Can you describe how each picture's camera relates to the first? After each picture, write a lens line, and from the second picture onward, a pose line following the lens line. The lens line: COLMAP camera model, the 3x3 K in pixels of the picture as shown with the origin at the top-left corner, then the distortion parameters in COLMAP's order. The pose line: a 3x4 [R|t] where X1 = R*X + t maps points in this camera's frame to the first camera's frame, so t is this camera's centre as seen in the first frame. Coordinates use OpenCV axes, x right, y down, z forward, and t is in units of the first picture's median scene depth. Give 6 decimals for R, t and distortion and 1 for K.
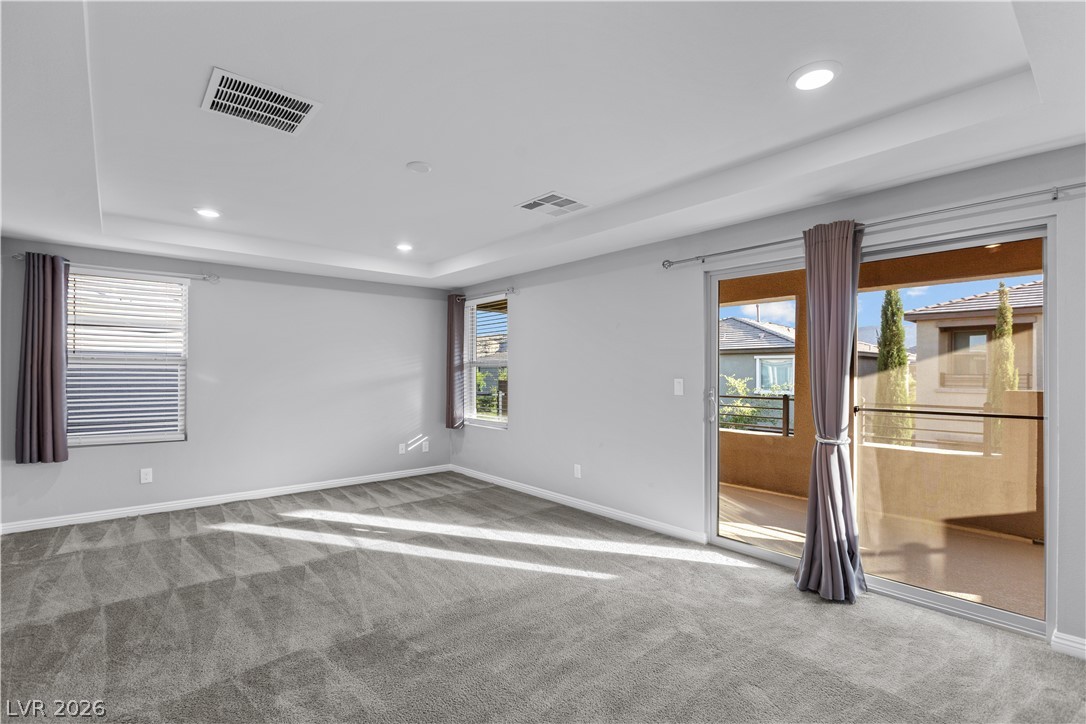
lens RADIAL K [[501.2, 0, 542.8], [0, 501.2, 369.2], [0, 0, 1]] dist [0.004668, -0.000512]
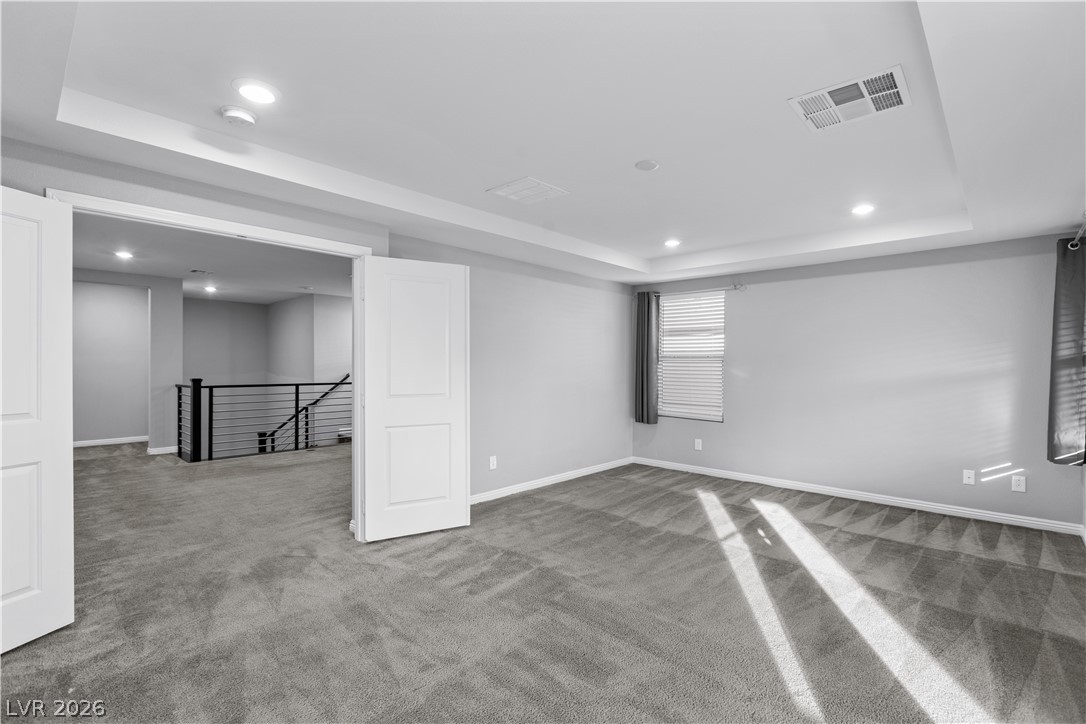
lens RADIAL K [[501.2, 0, 539.8], [0, 501.2, 363.6], [0, 0, 1]] dist [0.004668, -0.000512]
pose [[0.114455, -0.003206, -0.993423, 0.509504], [-0.002137, 0.999992, -0.003473, 0.003823], [0.993426, 0.002520, 0.114447, 0.457621]]
